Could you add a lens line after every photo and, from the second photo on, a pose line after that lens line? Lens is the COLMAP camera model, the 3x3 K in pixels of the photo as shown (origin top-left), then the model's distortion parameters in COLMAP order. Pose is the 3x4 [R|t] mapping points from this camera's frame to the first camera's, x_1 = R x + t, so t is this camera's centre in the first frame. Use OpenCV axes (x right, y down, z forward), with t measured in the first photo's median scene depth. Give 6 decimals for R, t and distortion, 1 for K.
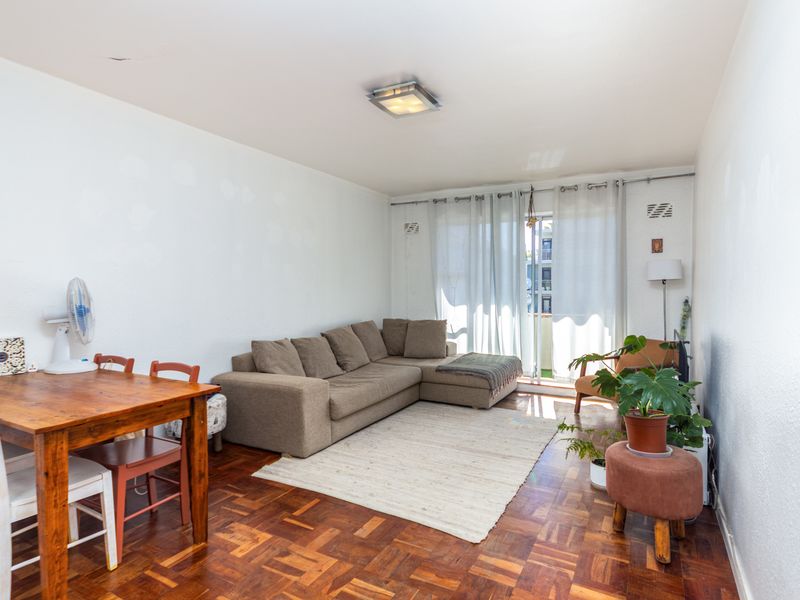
lens RADIAL K [[440.0, 0, 419.4], [0, 440.0, 295.6], [0, 0, 1]] dist [0.000287, 0.000260]
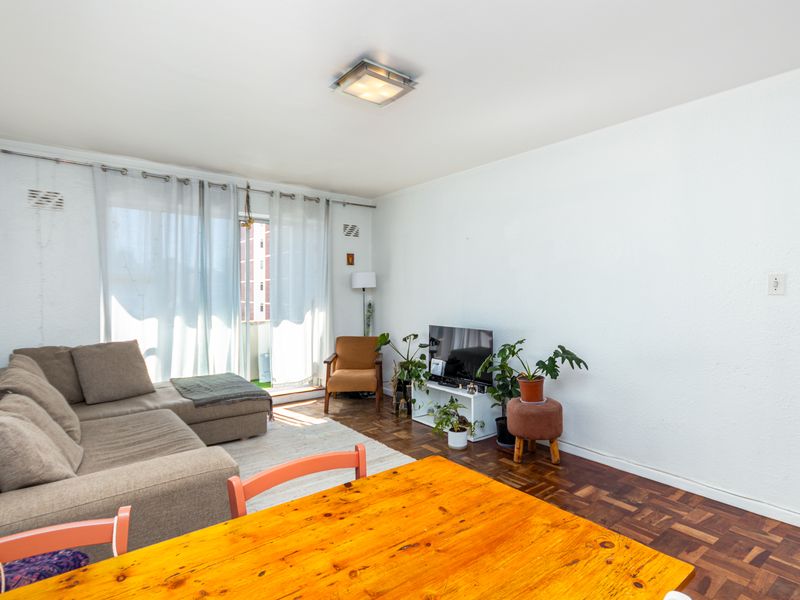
lens RADIAL K [[440.0, 0, 419.4], [0, 440.0, 295.6], [0, 0, 1]] dist [0.000287, 0.000260]
pose [[0.388671, -0.012987, 0.921285, -0.507002], [0.009727, 0.999903, 0.009991, -0.023565], [-0.921325, 0.005078, 0.388759, 0.354347]]
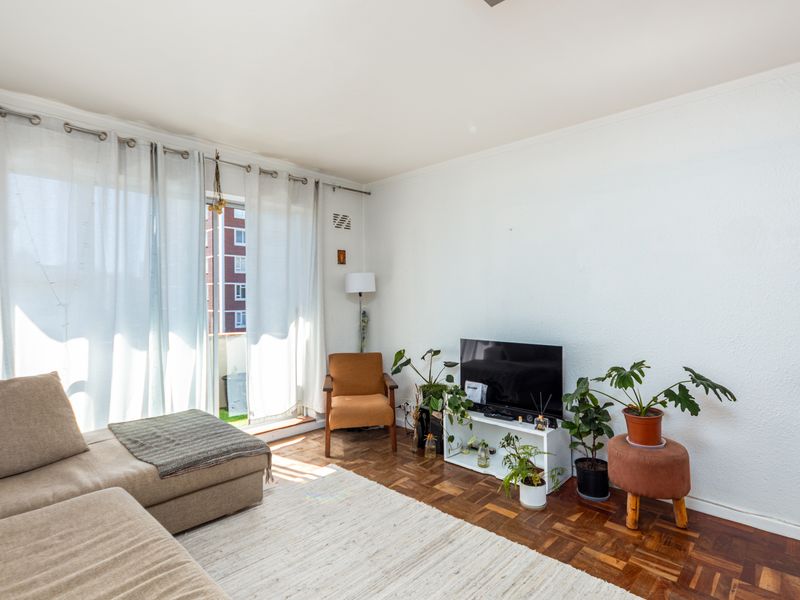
lens RADIAL K [[432.2, 0, 405.5], [0, 432.2, 298.0], [0, 0, 1]] dist [0.005190, -0.000712]
pose [[0.266246, -0.011766, 0.963833, -0.352534], [0.018104, 0.999810, 0.007204, -0.026596], [-0.963735, 0.015532, 0.266409, 0.609425]]
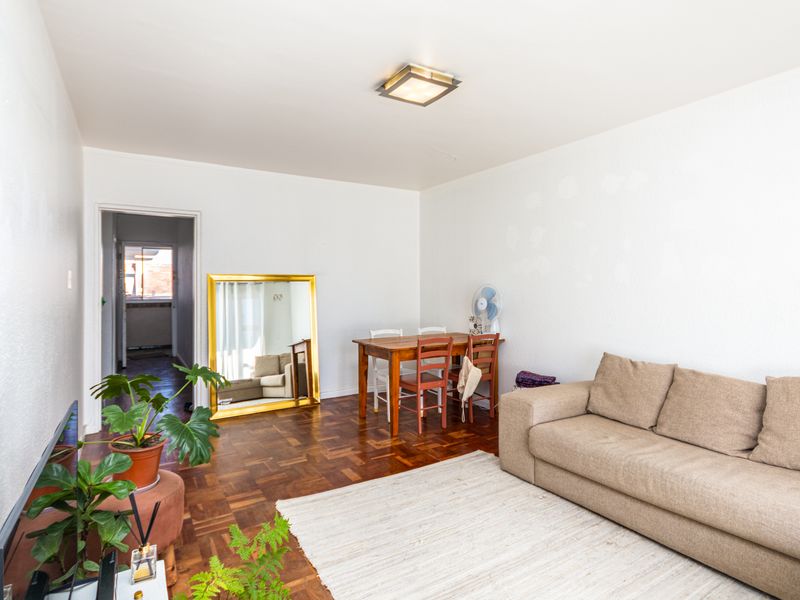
lens RADIAL K [[440.0, 0, 419.4], [0, 440.0, 295.6], [0, 0, 1]] dist [0.000287, 0.000260]
pose [[-0.489178, 0.008120, -0.872146, 0.463810], [-0.014217, 0.999750, 0.017282, -0.021965], [0.872068, 0.020853, -0.488940, 0.891633]]
